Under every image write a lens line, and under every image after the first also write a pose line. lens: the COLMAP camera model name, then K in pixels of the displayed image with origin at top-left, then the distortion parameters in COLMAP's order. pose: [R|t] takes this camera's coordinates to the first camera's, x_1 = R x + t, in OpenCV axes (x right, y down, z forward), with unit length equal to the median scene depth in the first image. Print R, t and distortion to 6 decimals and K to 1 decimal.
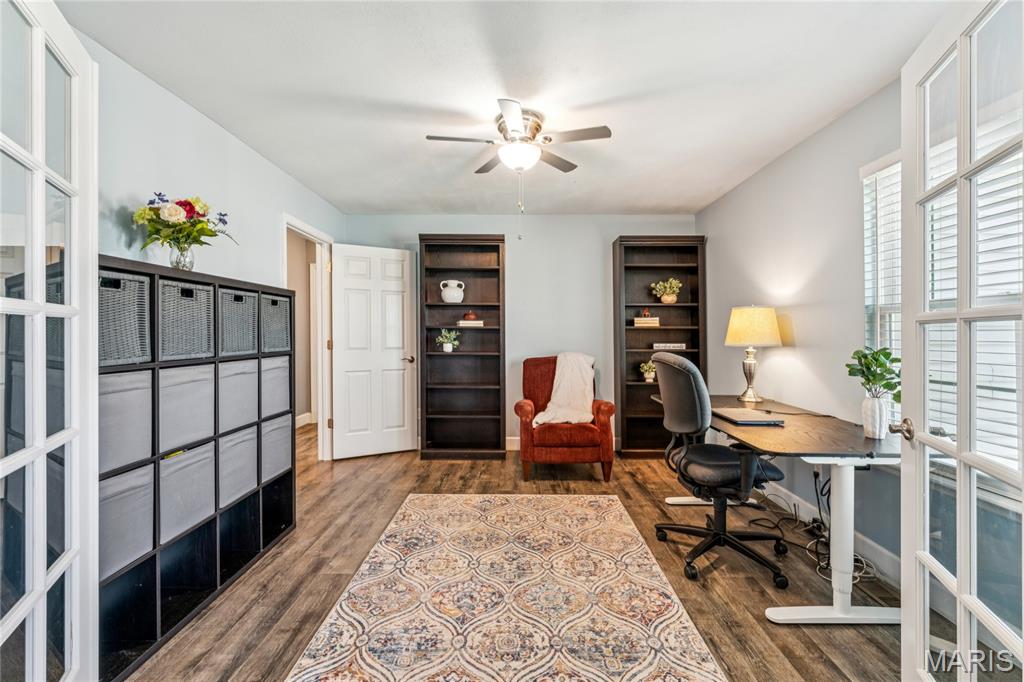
lens RADIAL K [[452.5, 0, 513.7], [0, 452.5, 335.3], [0, 0, 1]] dist [0.002834, -0.000189]
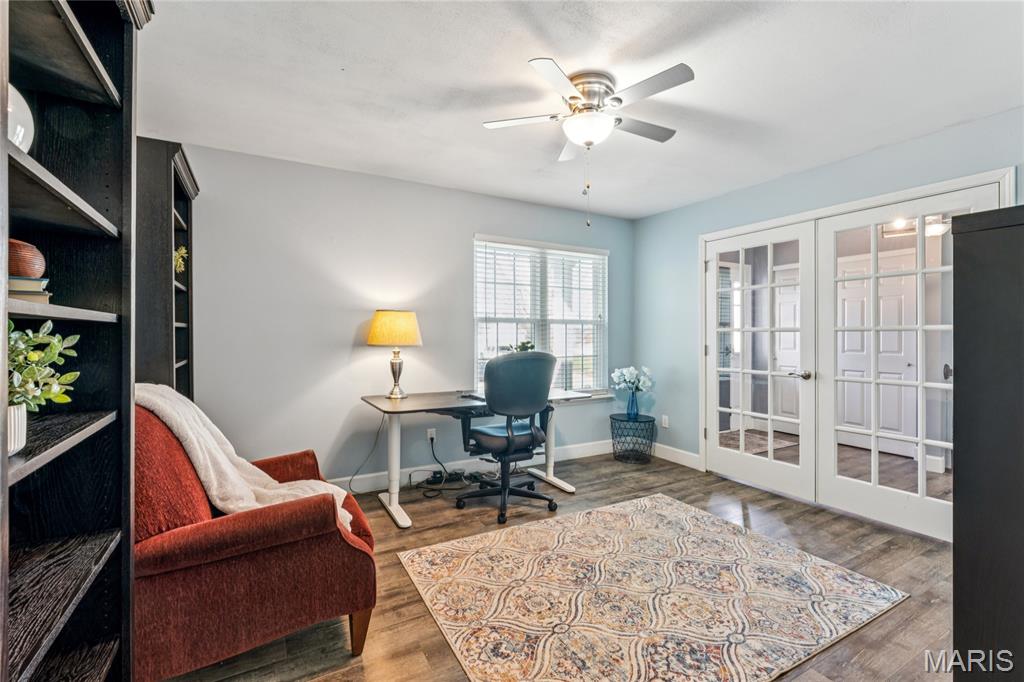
lens RADIAL K [[452.5, 0, 510.8], [0, 452.5, 334.7], [0, 0, 1]] dist [0.002834, -0.000189]
pose [[-0.481398, -0.011276, 0.876429, -0.765570], [0.000789, 0.999911, 0.013298, -0.027375], [-0.876502, 0.007093, -0.481347, 1.769746]]
